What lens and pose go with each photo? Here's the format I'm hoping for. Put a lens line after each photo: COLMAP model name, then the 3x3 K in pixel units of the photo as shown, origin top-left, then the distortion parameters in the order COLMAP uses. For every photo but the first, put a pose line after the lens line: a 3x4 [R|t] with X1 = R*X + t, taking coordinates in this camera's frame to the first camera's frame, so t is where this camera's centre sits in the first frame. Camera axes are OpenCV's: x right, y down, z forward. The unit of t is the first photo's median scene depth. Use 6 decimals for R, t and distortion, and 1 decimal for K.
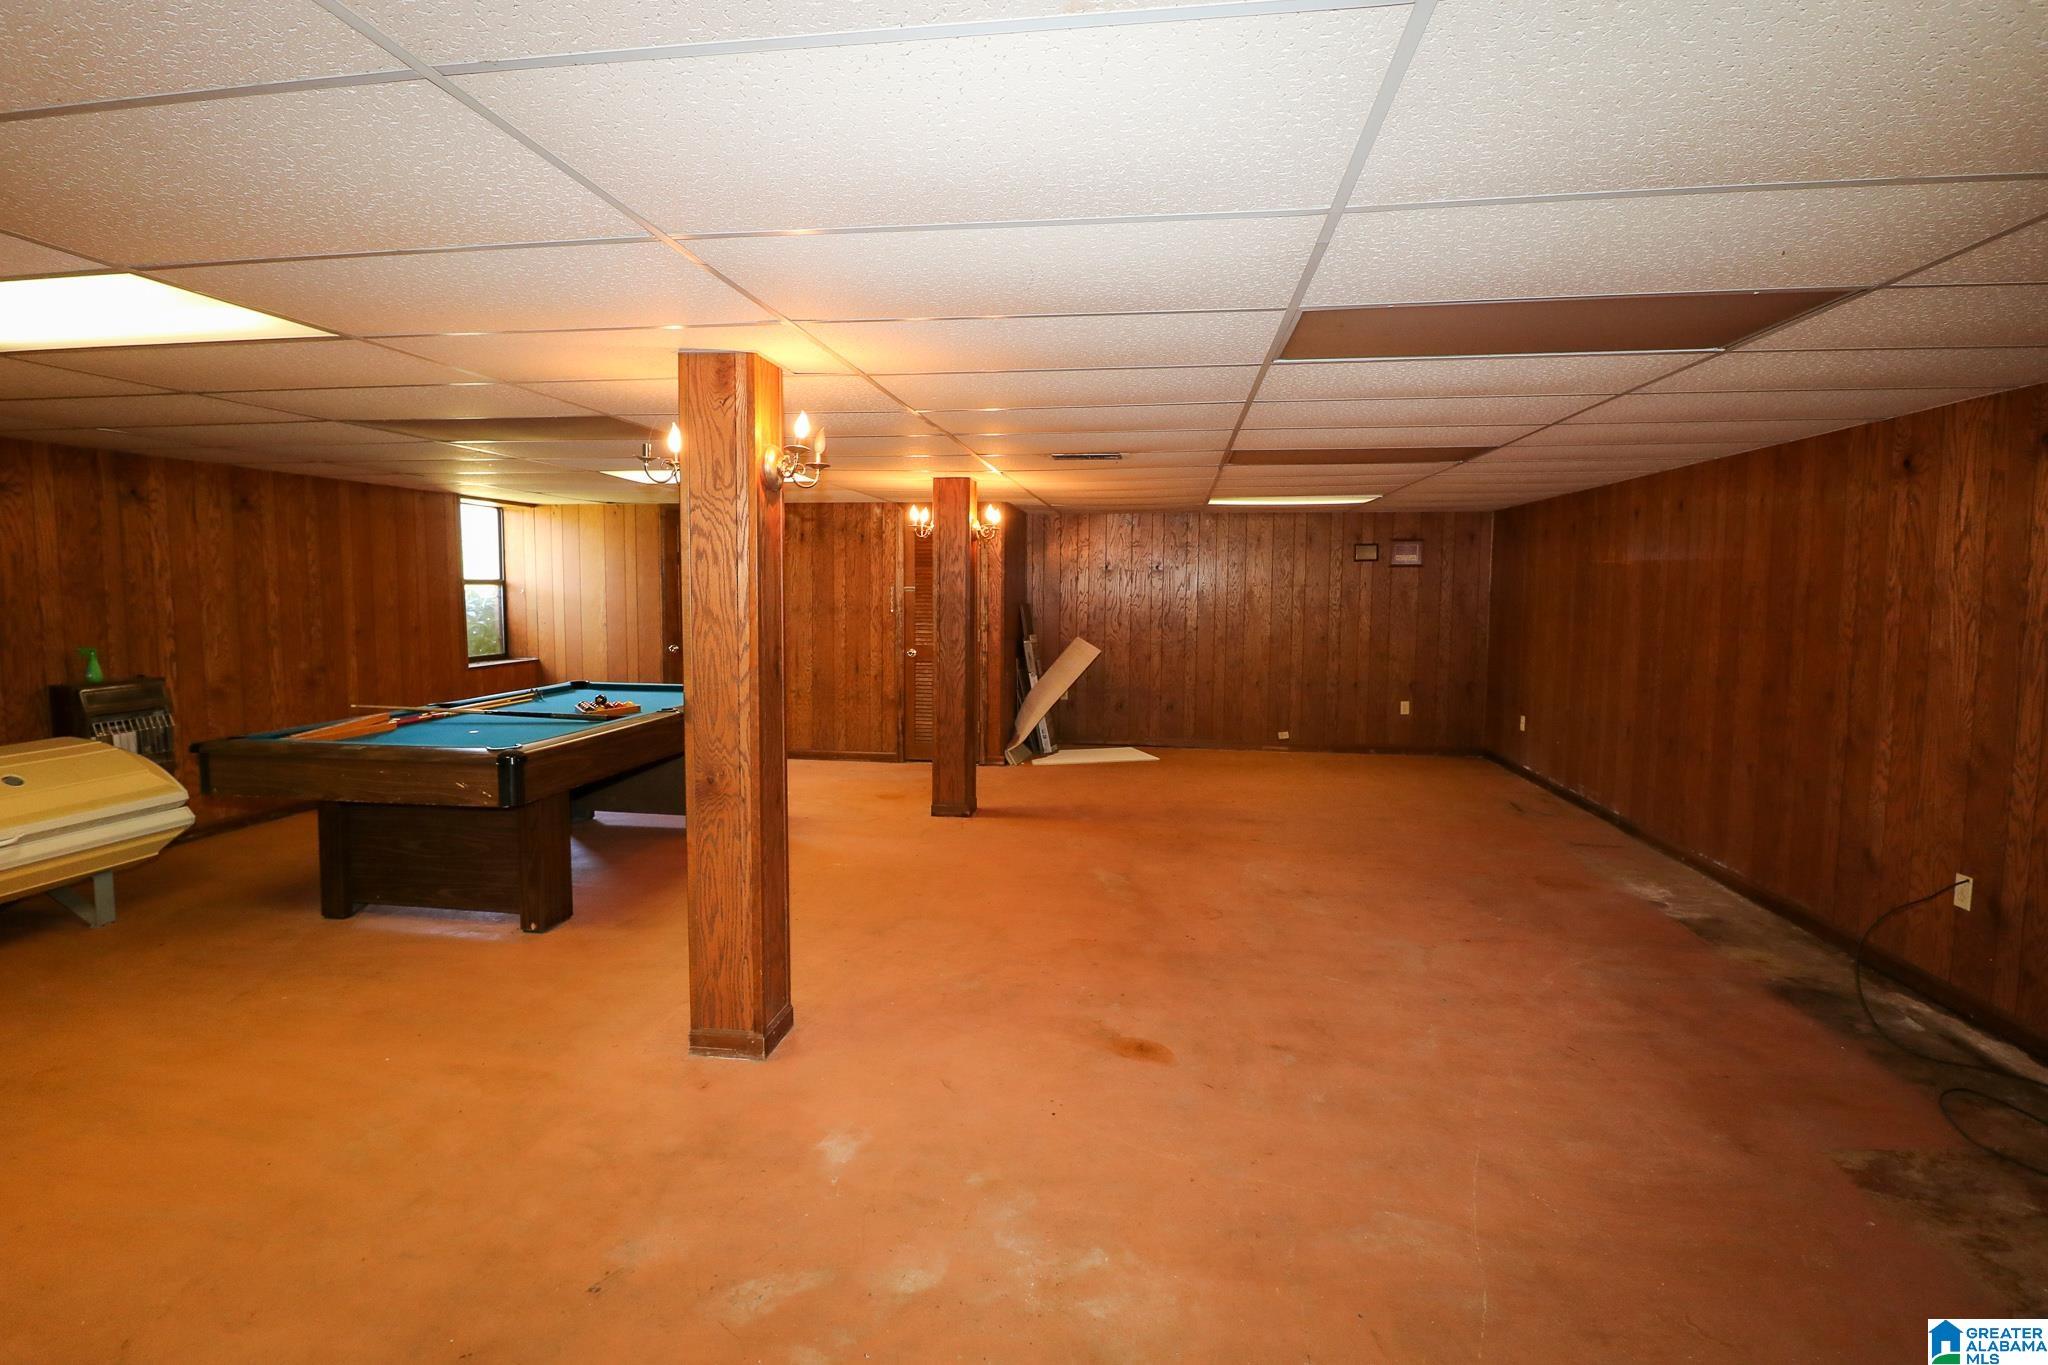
lens RADIAL K [[998.4, 0, 1013.6], [0, 998.4, 680.9], [0, 0, 1]] dist [-0.008103, -0.011486]
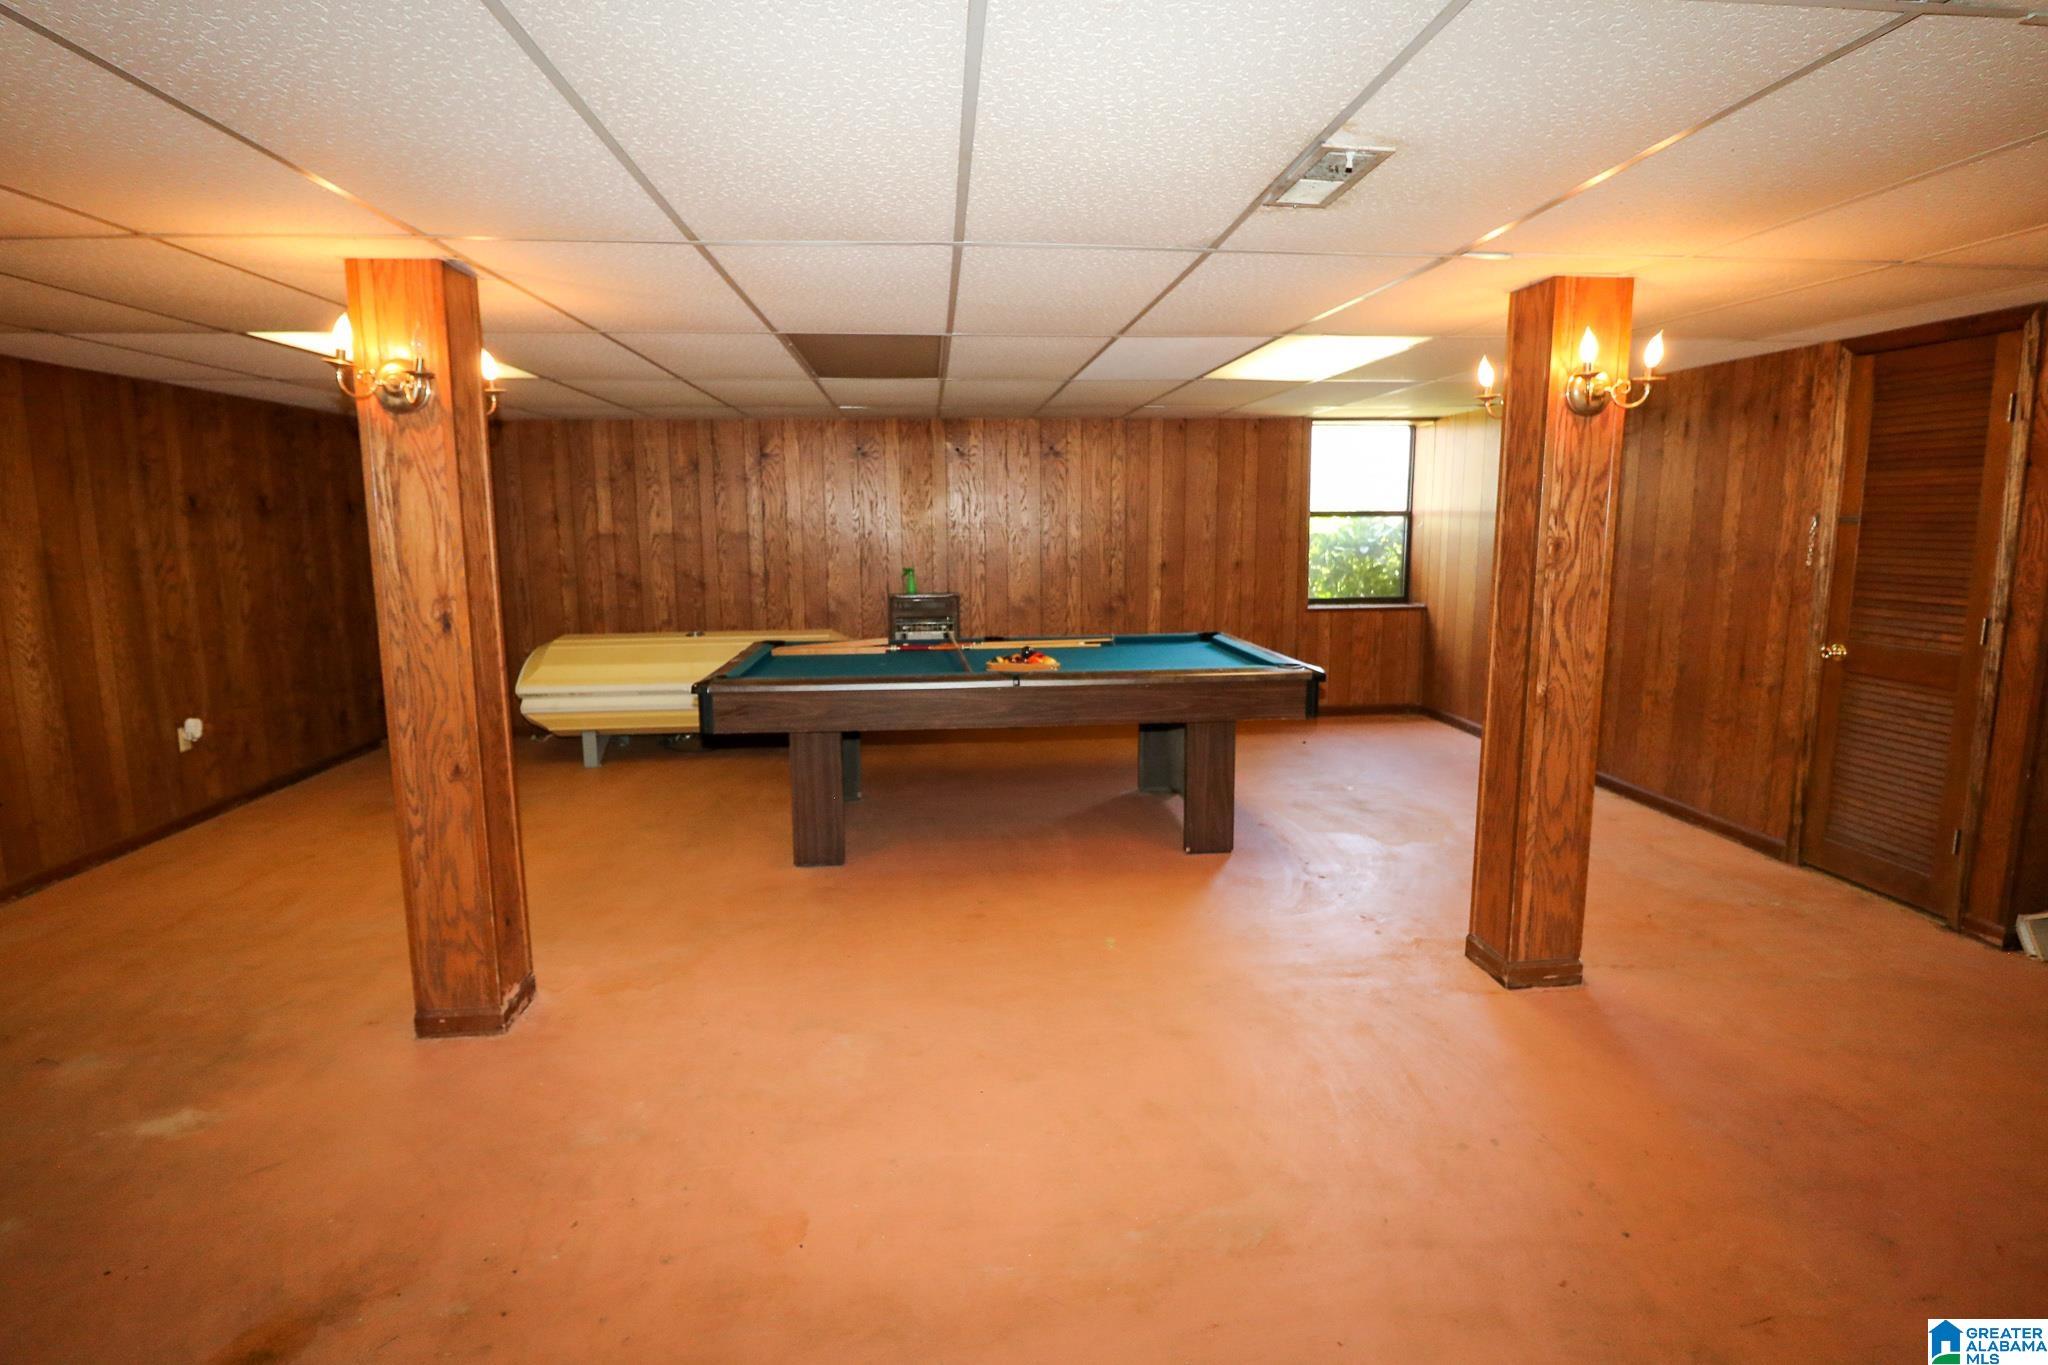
lens RADIAL K [[998.4, 0, 1006.1], [0, 998.4, 679.2], [0, 0, 1]] dist [-0.008103, -0.011486]
pose [[0.218543, 0.147375, -0.964634, 0.287326], [-0.079368, 0.987939, 0.132955, -0.049312], [0.972594, 0.047504, 0.227604, 0.521869]]
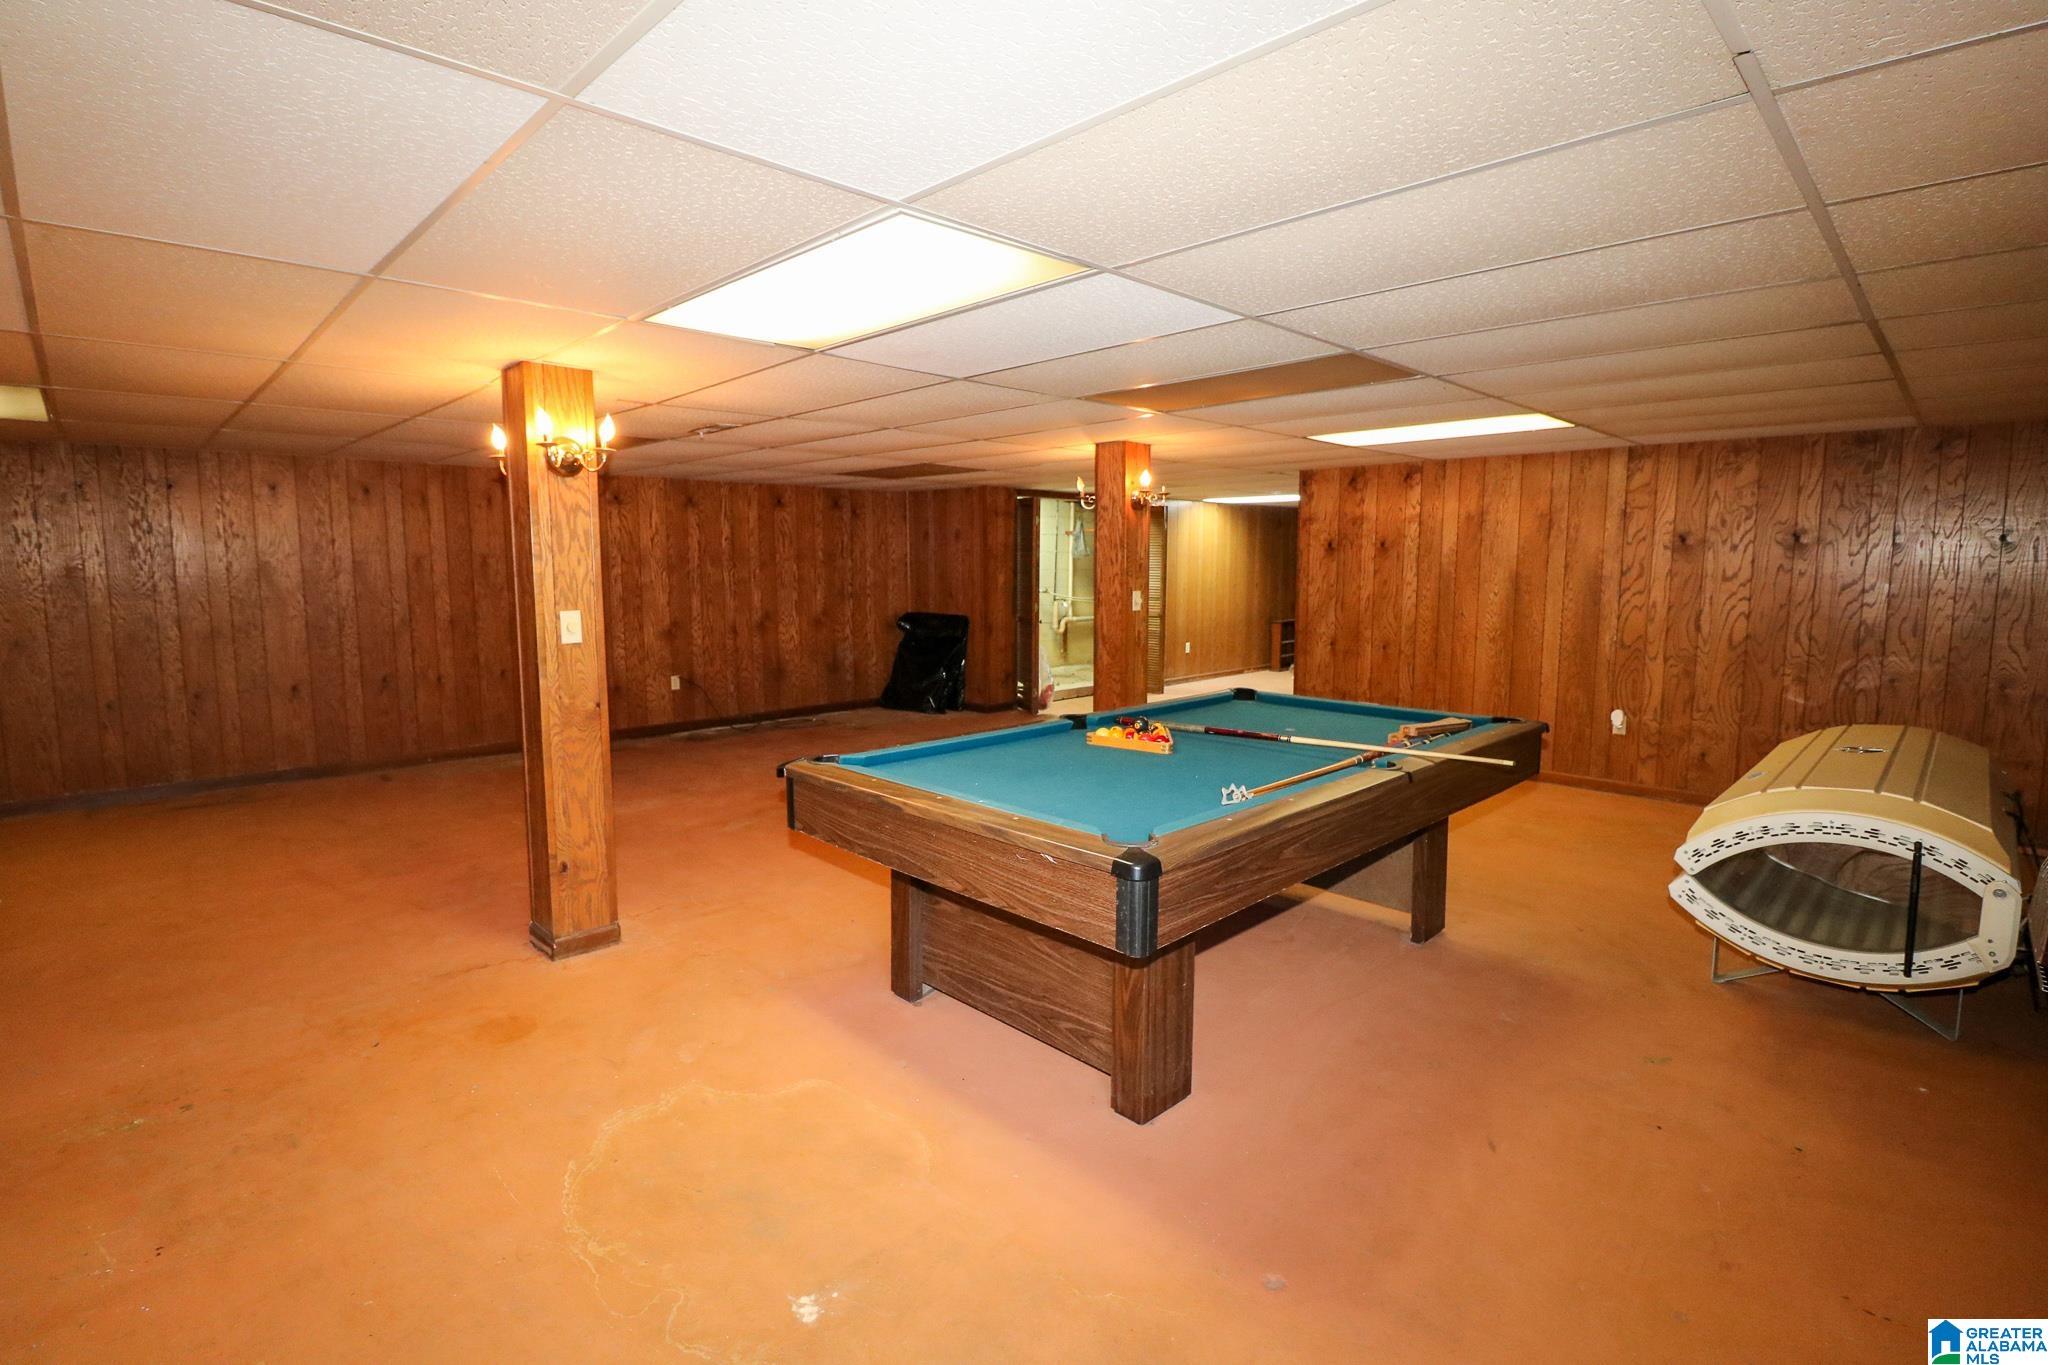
lens RADIAL K [[963.8, 0, 1019.5], [0, 963.8, 671.3], [0, 0, 1]] dist [0.001551, 0.000213]
pose [[-0.805283, -0.076519, 0.587932, -0.498225], [0.046876, 0.980315, 0.191794, -0.102512], [-0.591034, 0.182008, -0.785844, 1.055490]]
